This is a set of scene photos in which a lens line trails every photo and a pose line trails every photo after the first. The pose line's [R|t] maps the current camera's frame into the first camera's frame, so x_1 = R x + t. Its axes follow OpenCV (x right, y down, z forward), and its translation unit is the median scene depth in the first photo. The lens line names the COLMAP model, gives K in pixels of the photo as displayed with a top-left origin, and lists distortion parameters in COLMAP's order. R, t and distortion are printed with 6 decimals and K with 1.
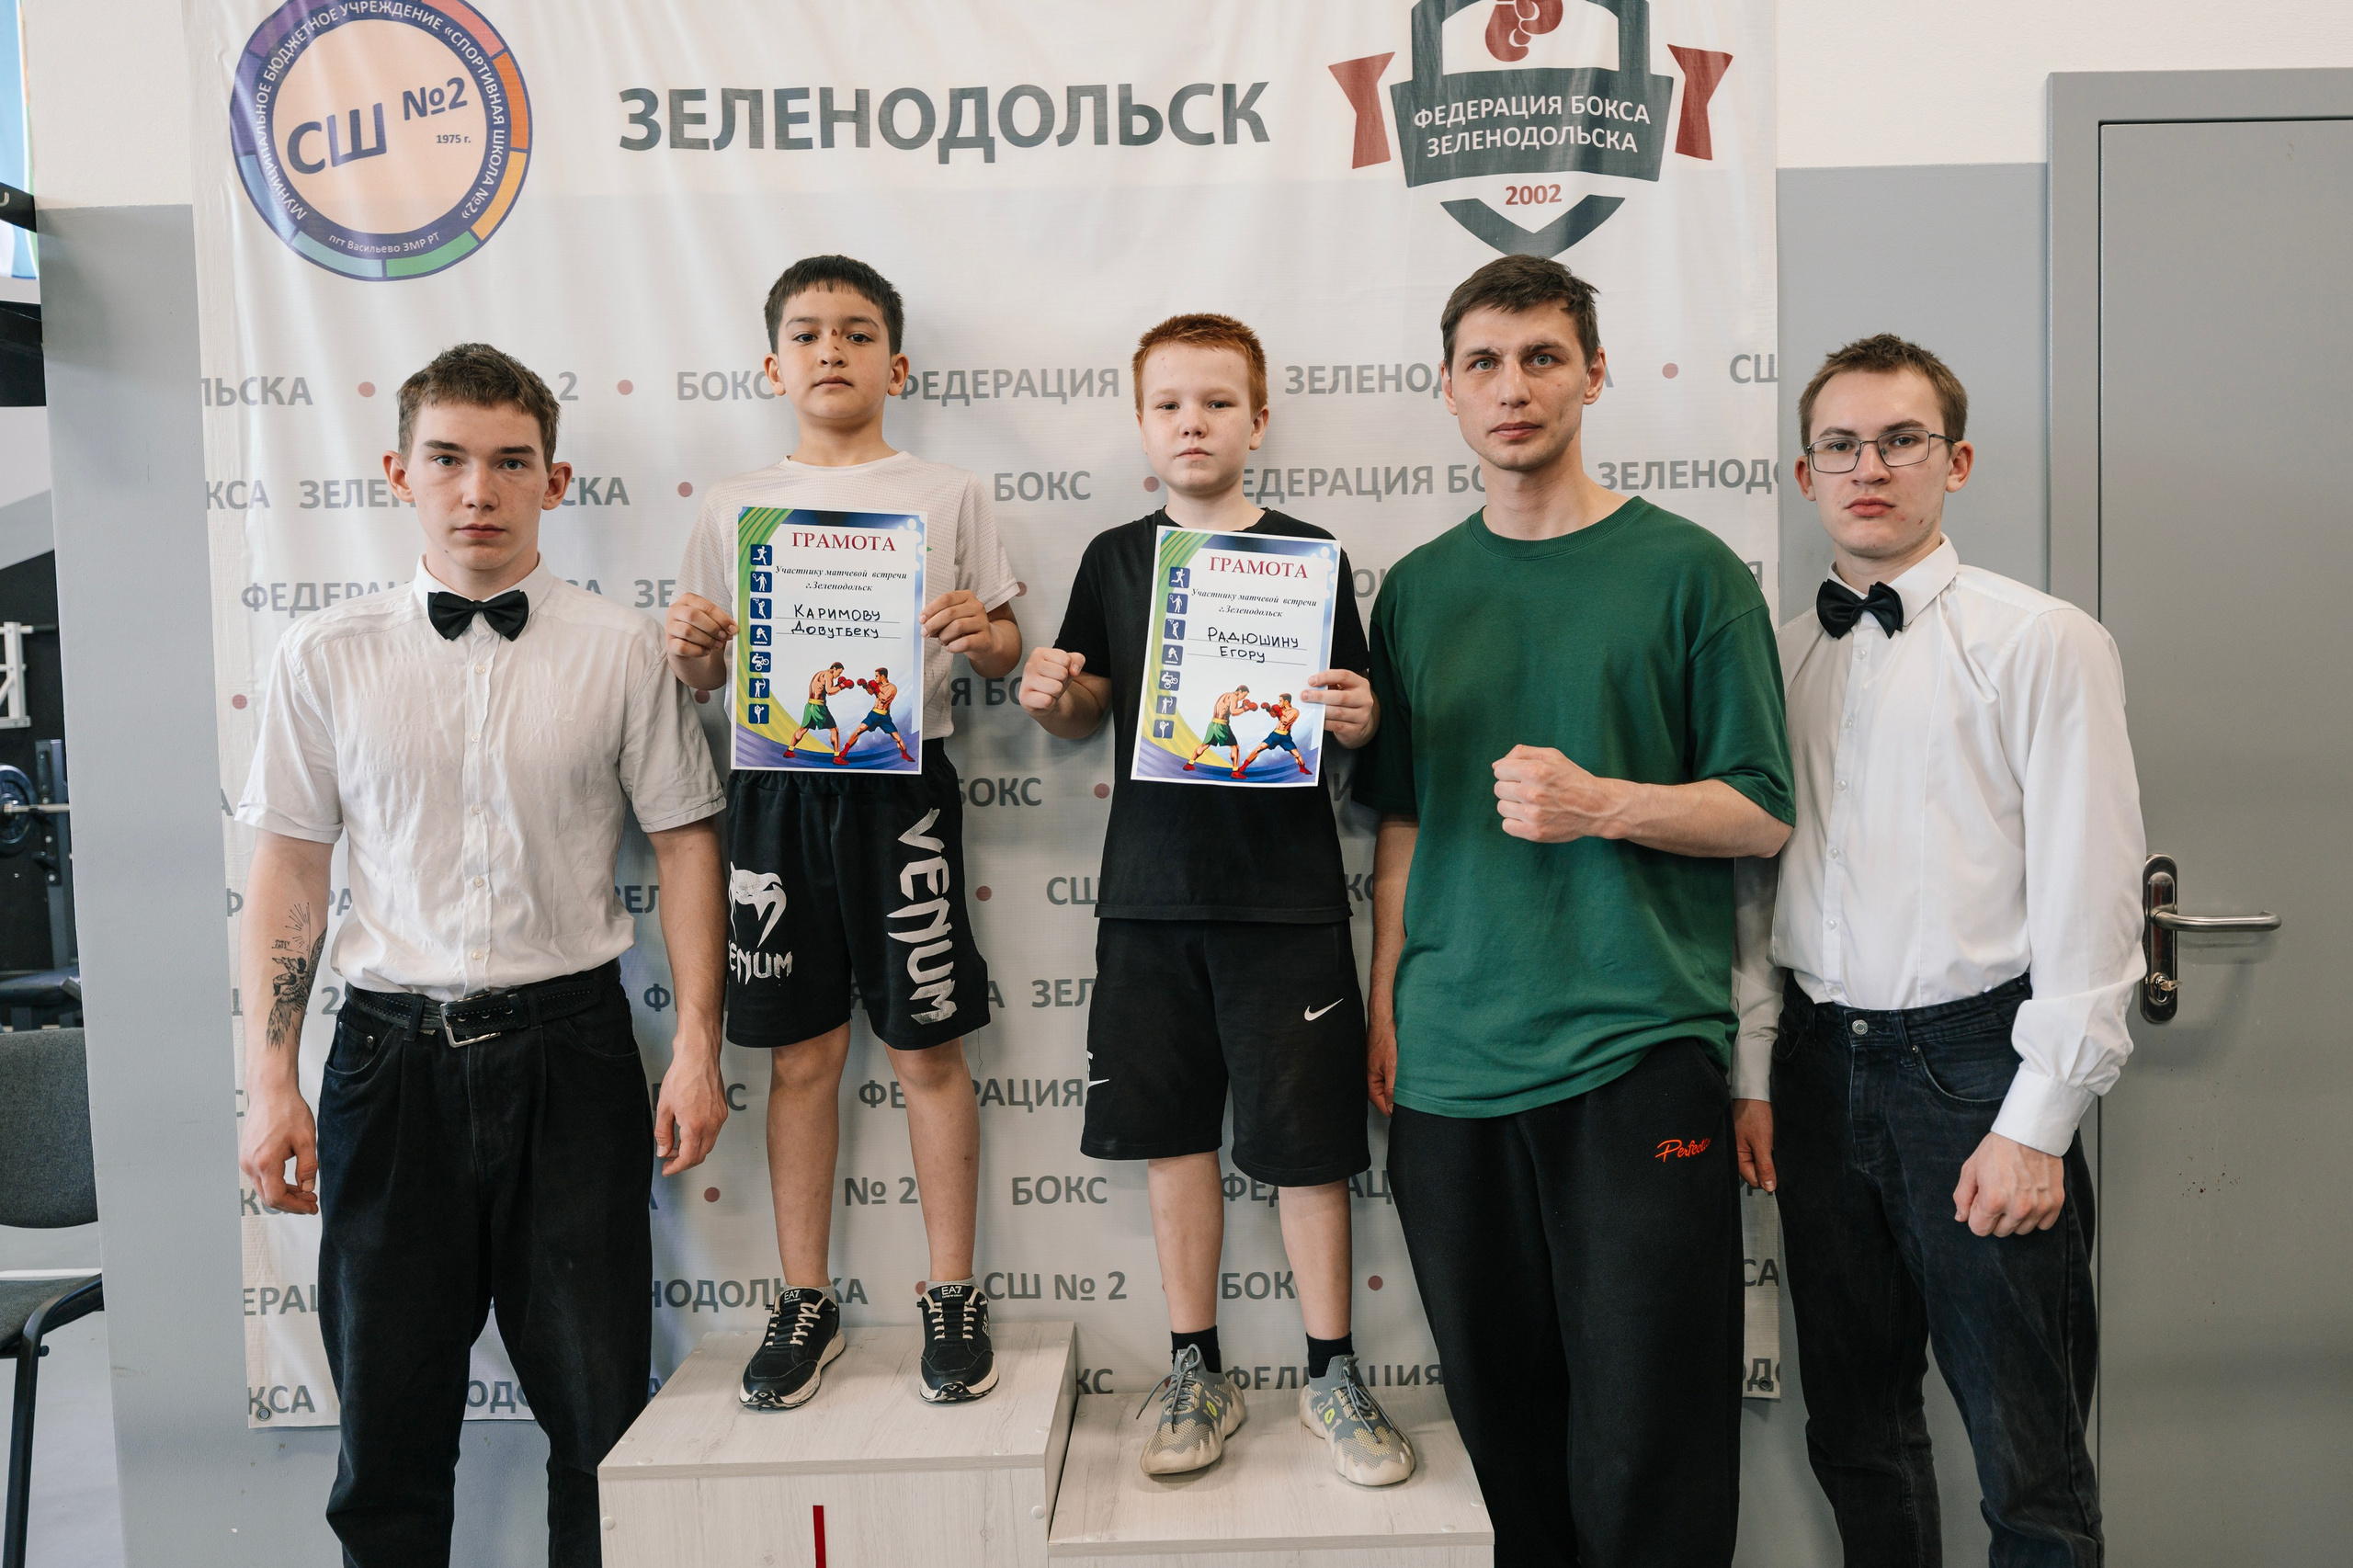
lens RADIAL K [[1721.6, 0, 1228.4], [0, 1721.6, 778.7], [0, 0, 1]] dist [-0.002416, 0.000064]
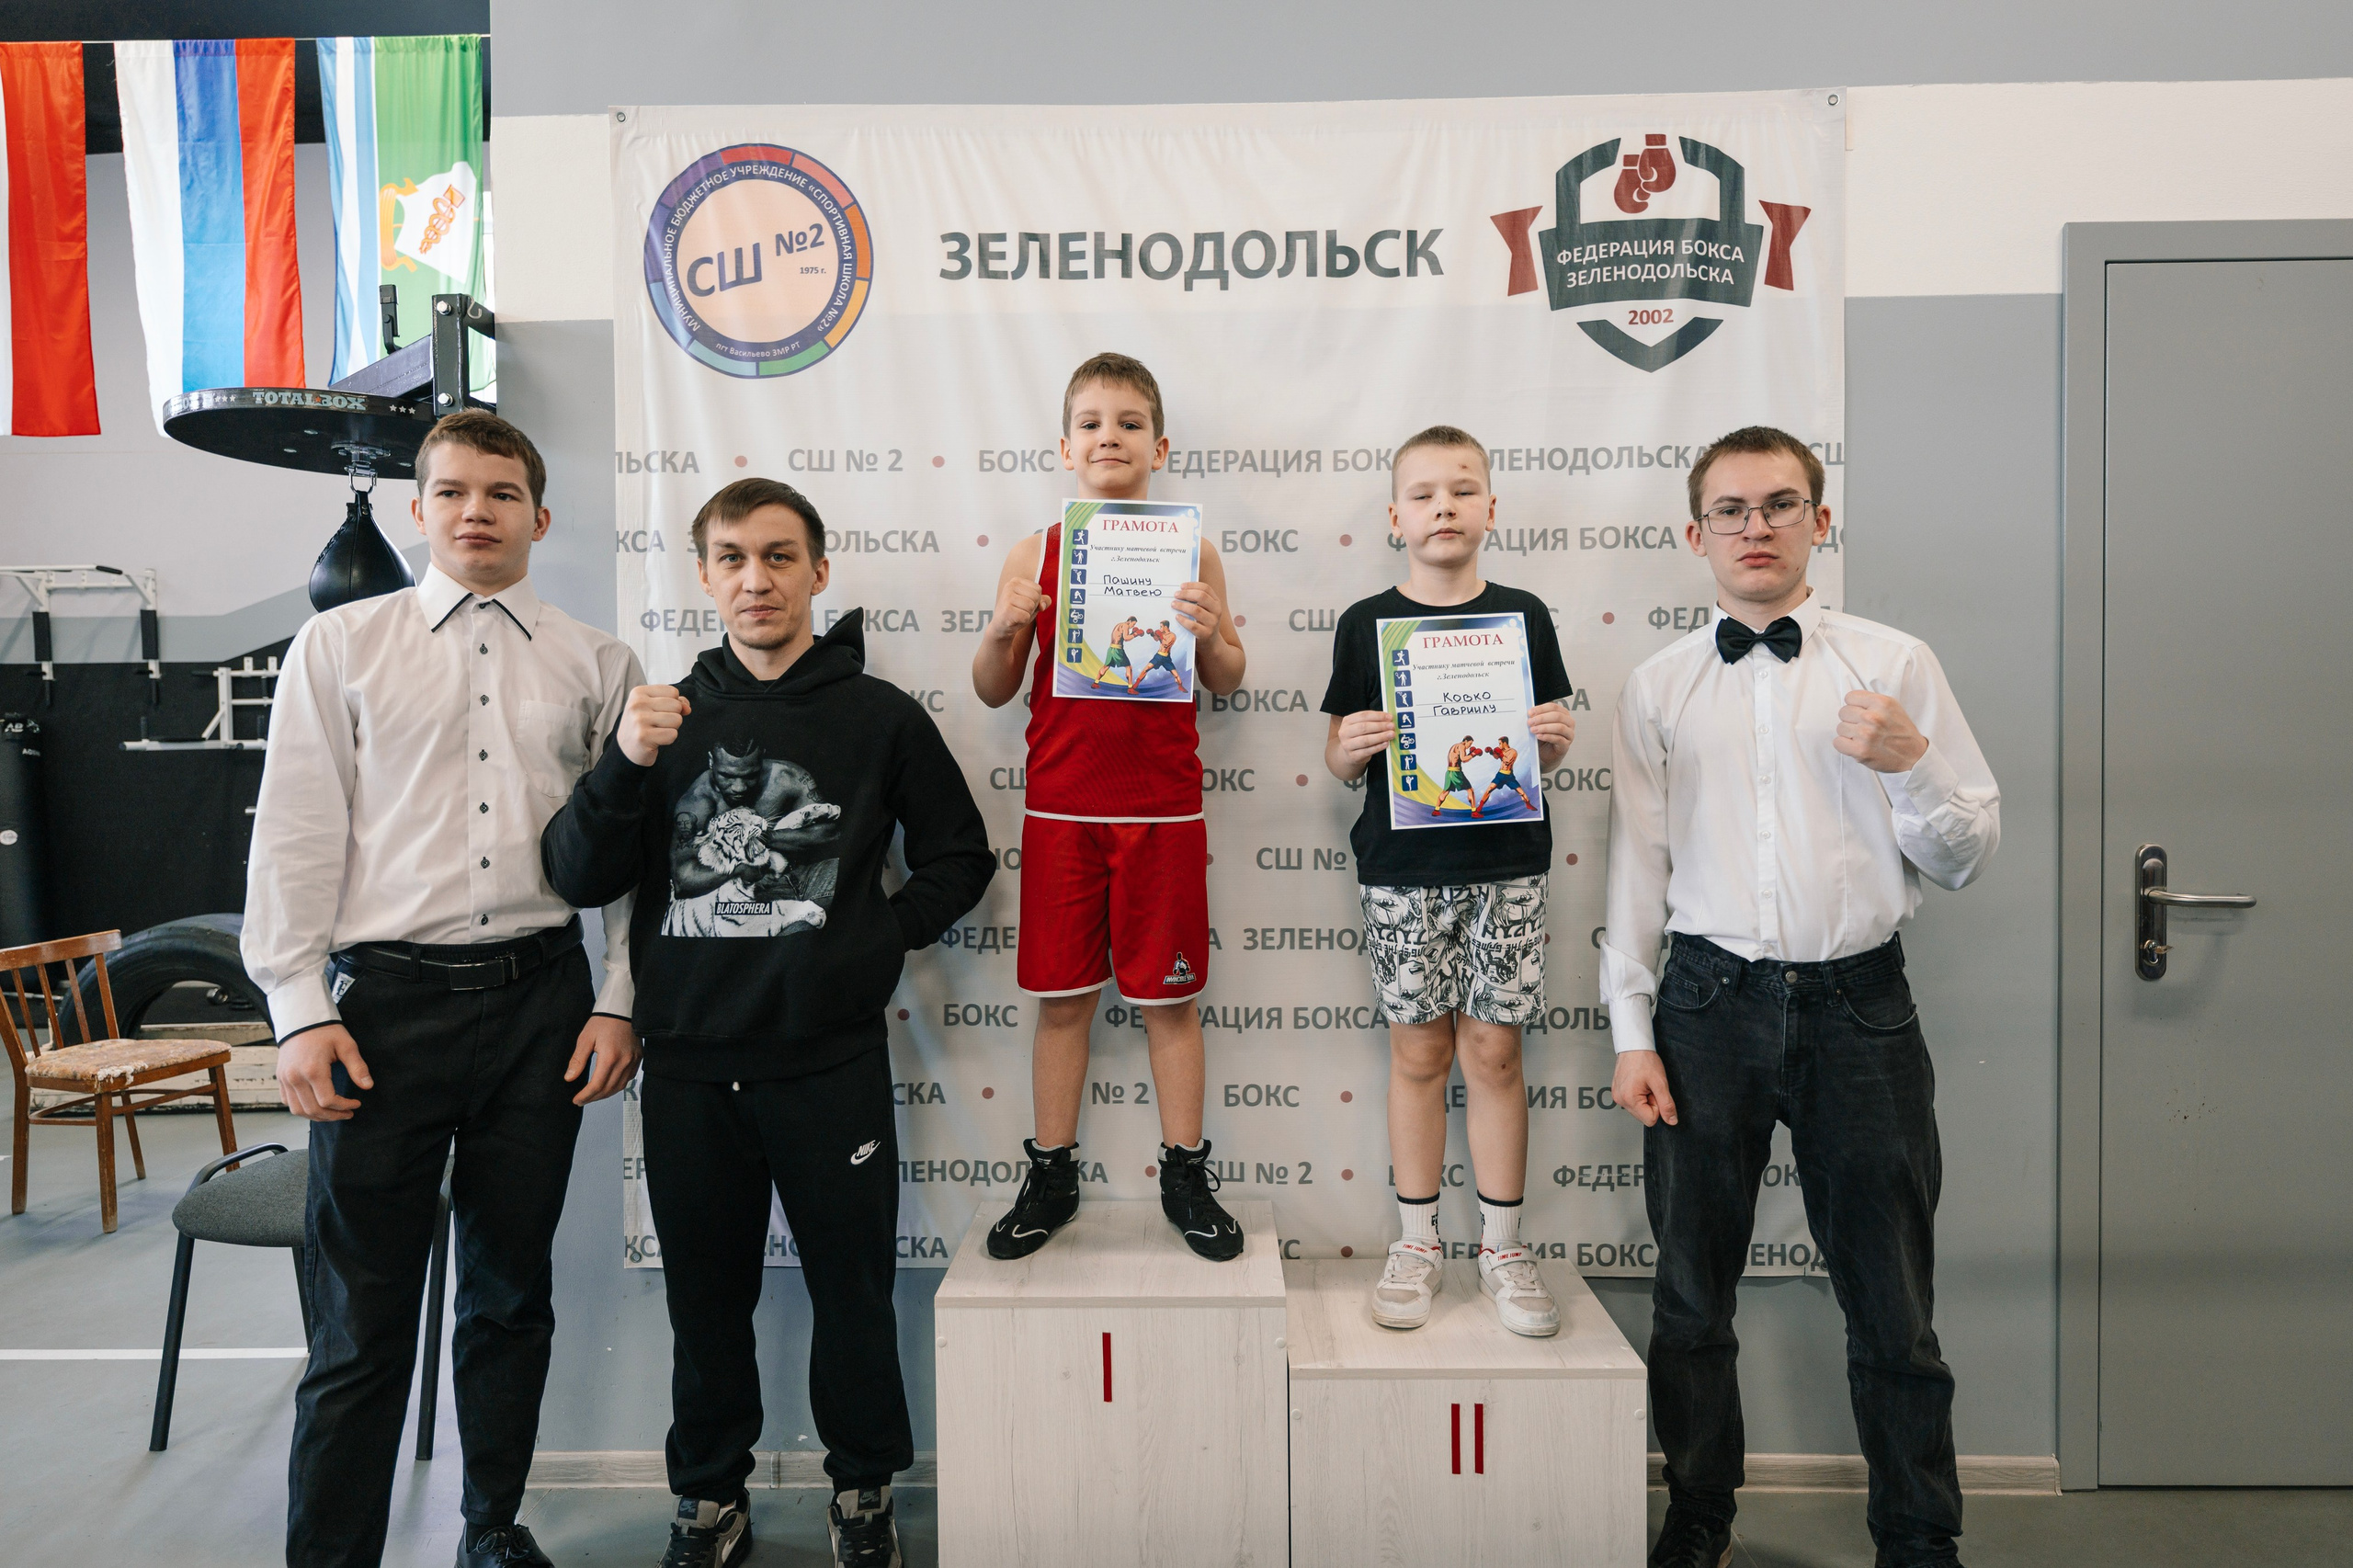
lens RADIAL K [[1363.8, 0, 1171.2], [0, 1363.8, 776.4], [0, 0, 1]] dist [-0.002157, 0.000282]
pose [[0.999326, 0.015399, -0.033320, -0.138755], [-0.016303, 0.999502, -0.027026, 0.033637], [0.032888, 0.027551, 0.999079, -0.010058]]
